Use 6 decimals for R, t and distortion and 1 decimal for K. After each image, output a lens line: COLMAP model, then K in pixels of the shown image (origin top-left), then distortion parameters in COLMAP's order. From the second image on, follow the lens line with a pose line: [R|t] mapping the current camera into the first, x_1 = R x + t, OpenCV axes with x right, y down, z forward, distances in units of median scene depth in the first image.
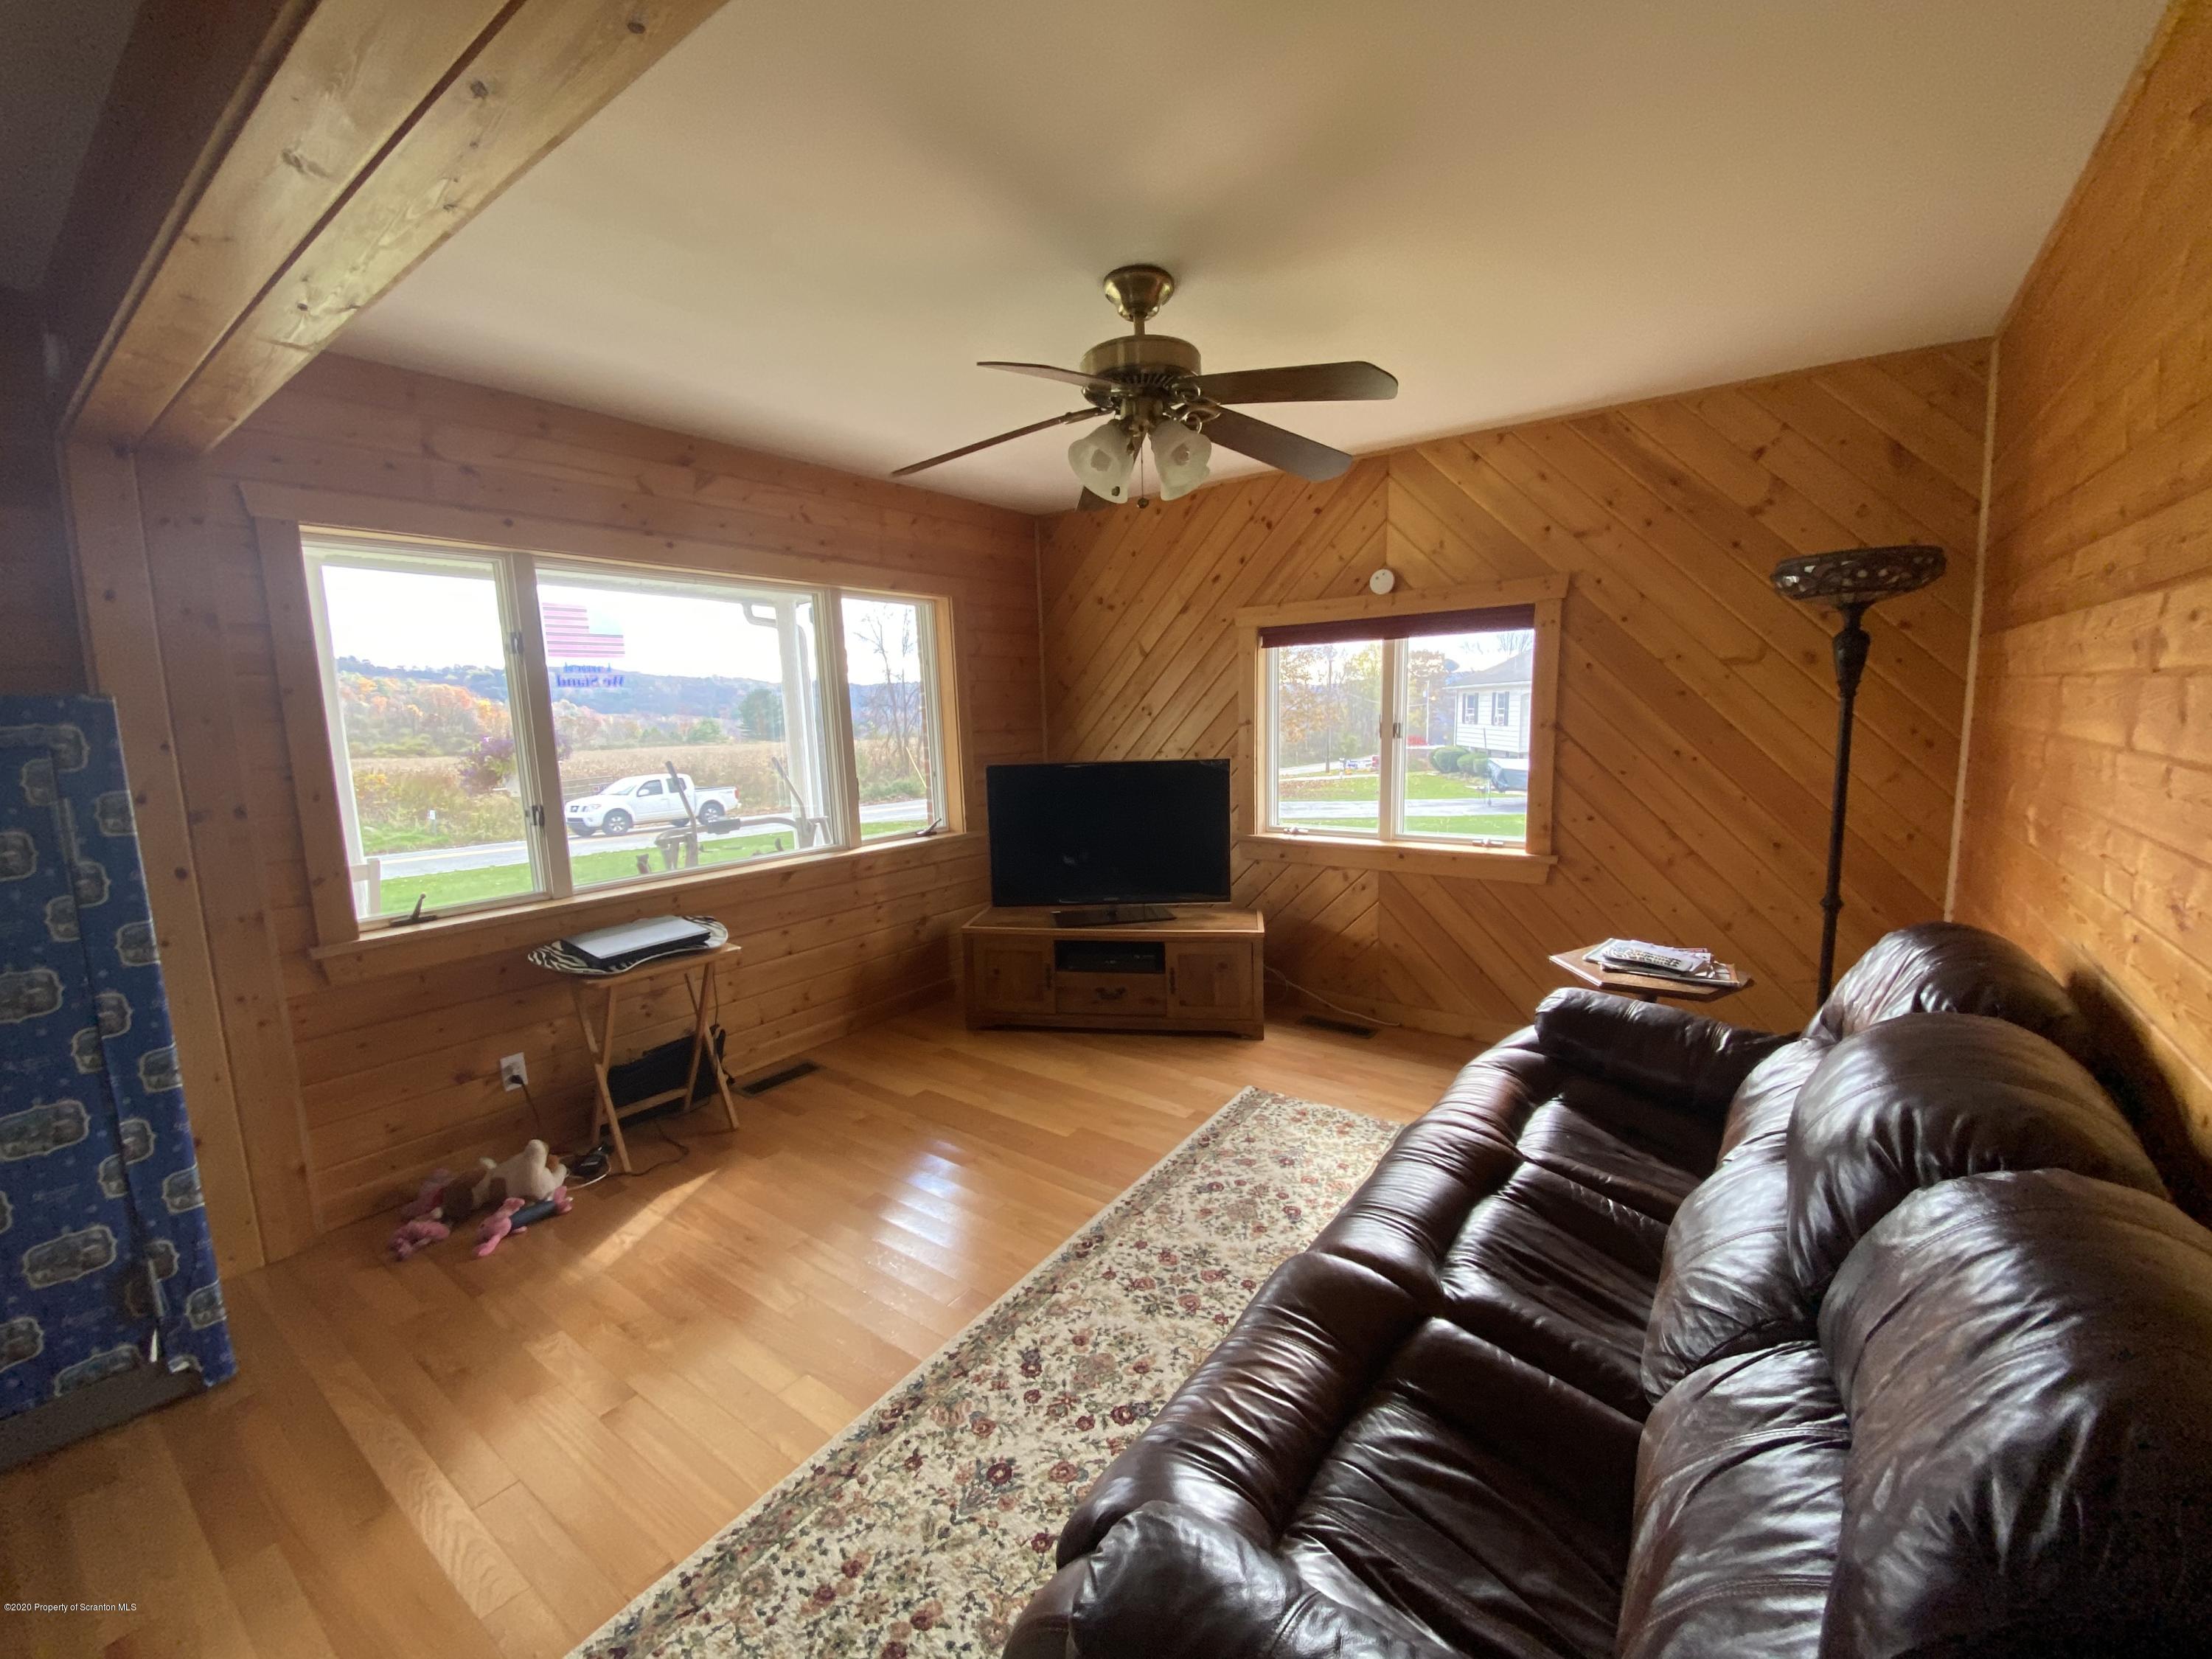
lens RADIAL K [[891.9, 0, 1106.0], [0, 891.9, 829.5], [0, 0, 1]] dist [0.012356, -0.018813]
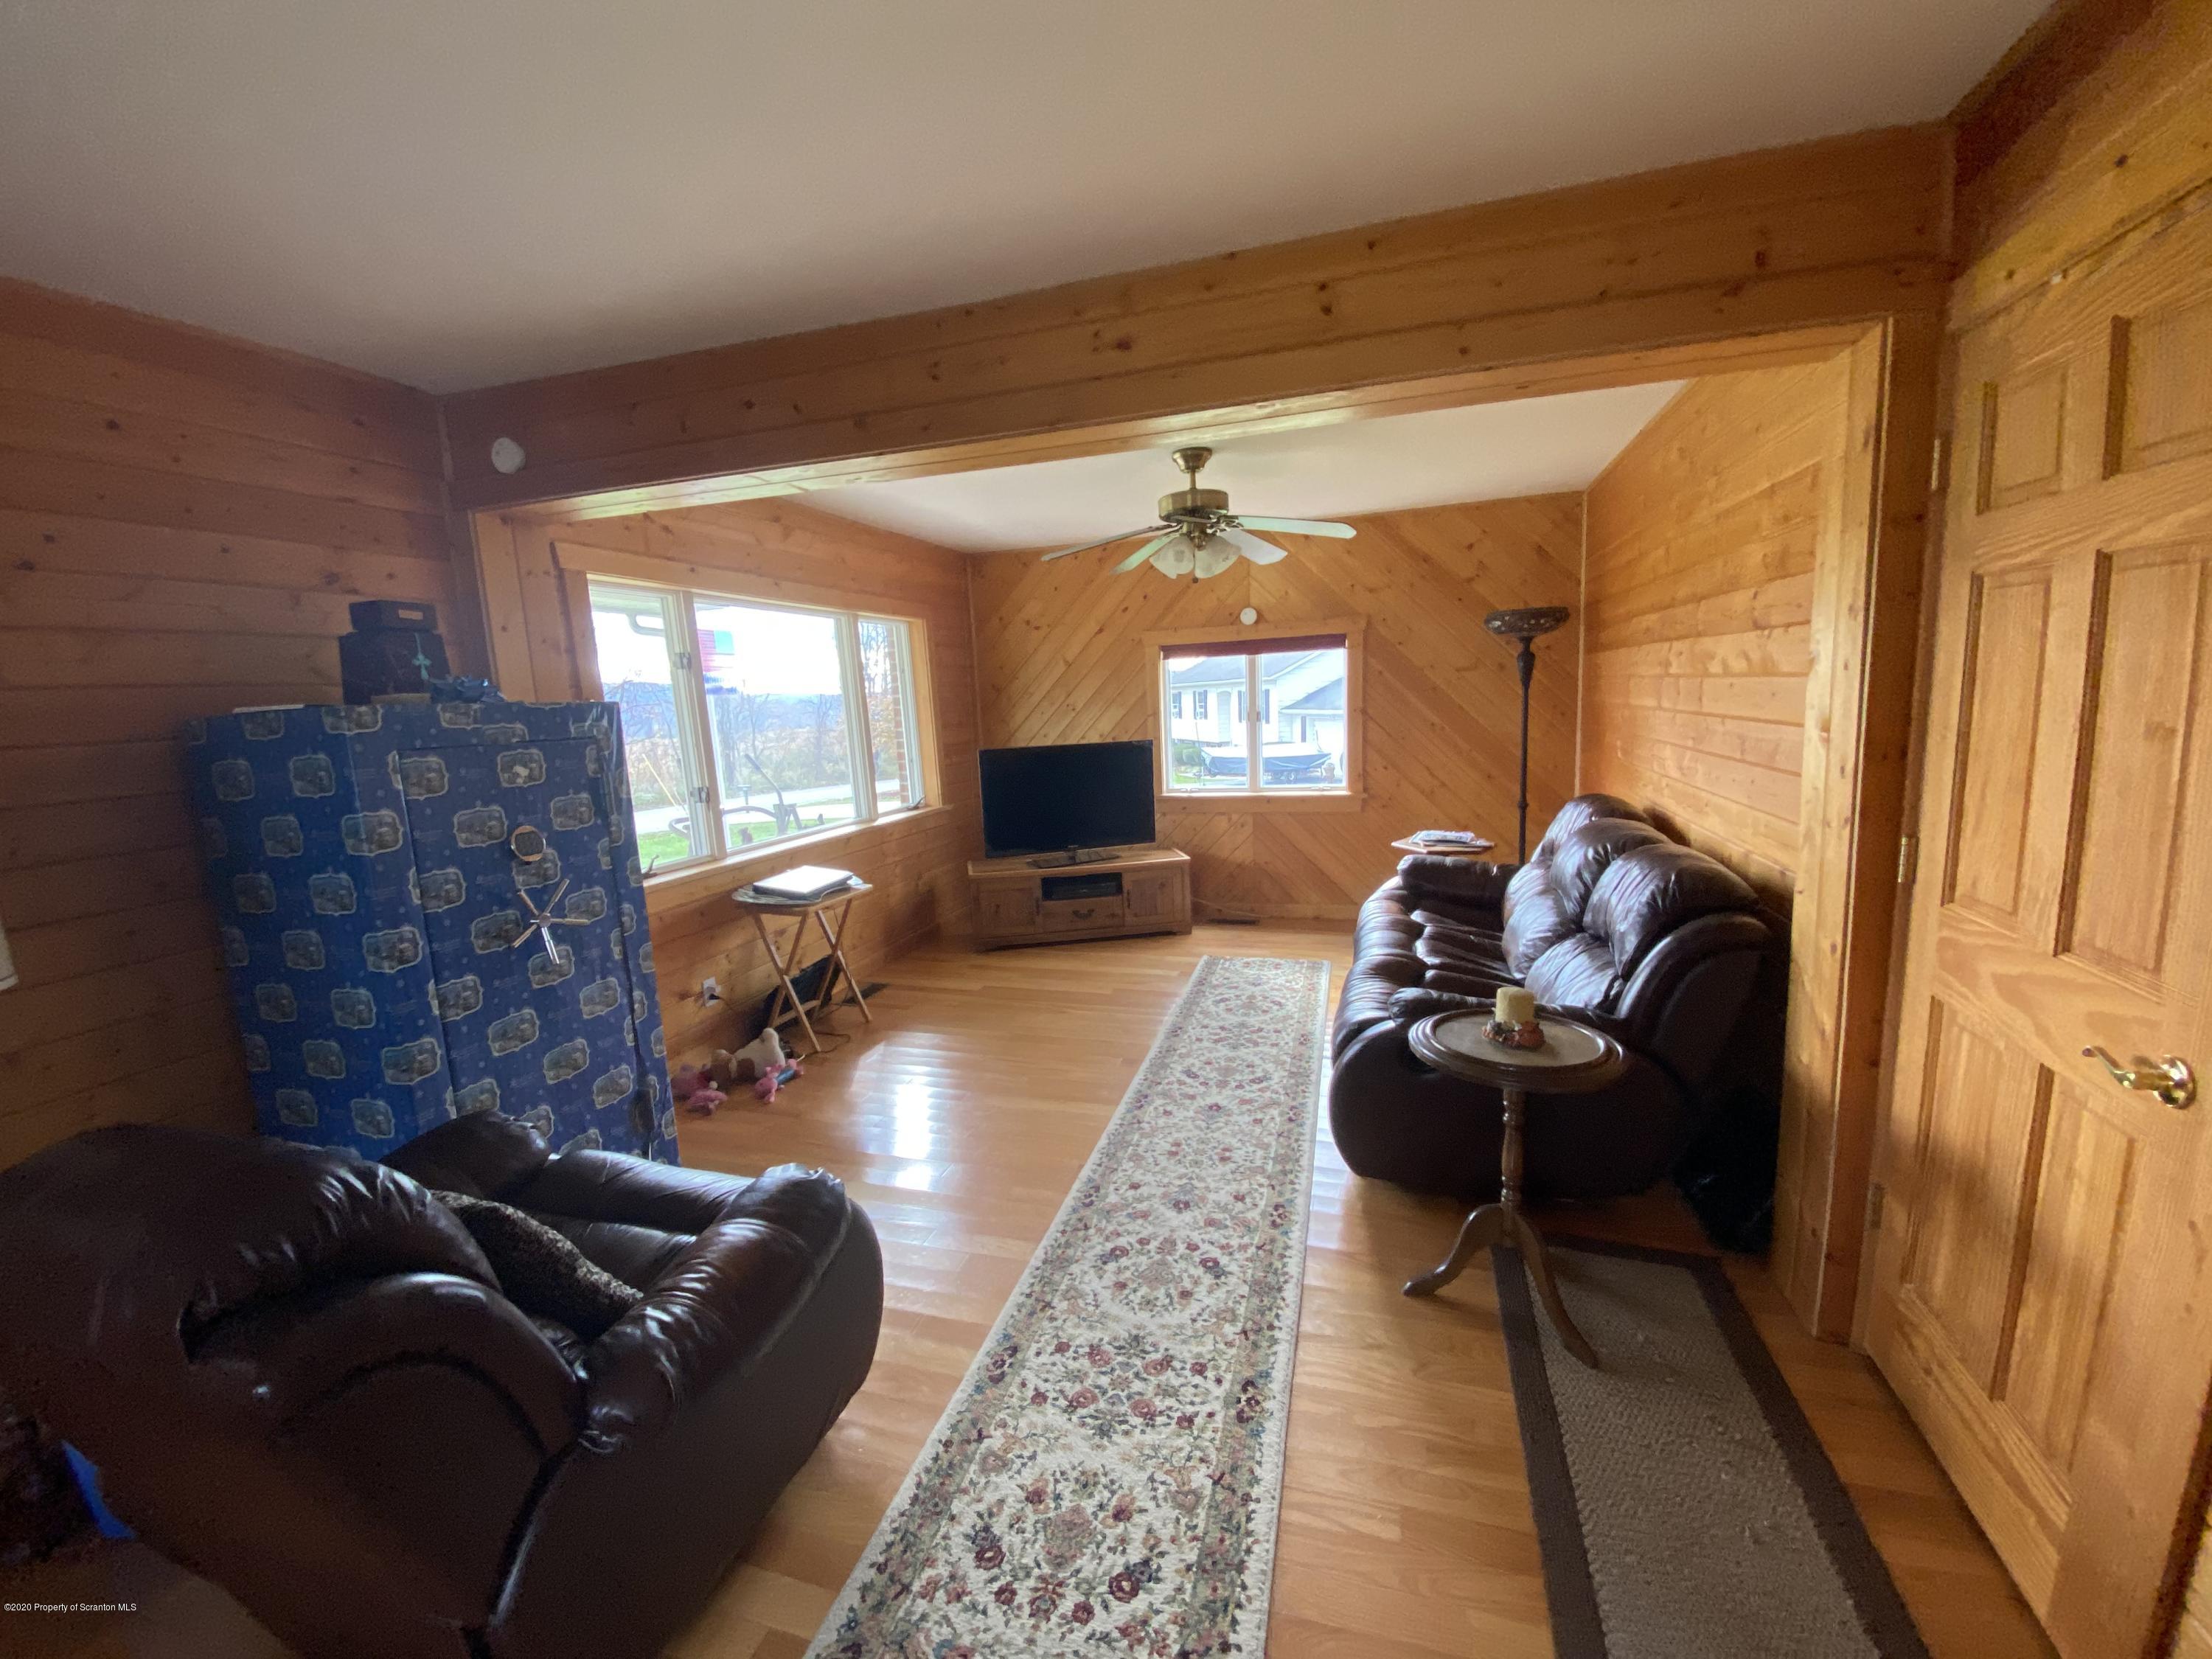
lens RADIAL K [[889.6, 0, 1106.0], [0, 889.6, 829.5], [0, 0, 1]] dist [0.027739, -0.000019]
pose [[0.948529, -0.062057, 0.310552, -0.447866], [0.061940, 0.998027, 0.010249, 0.051416], [-0.310575, 0.009514, 0.950501, -0.368998]]
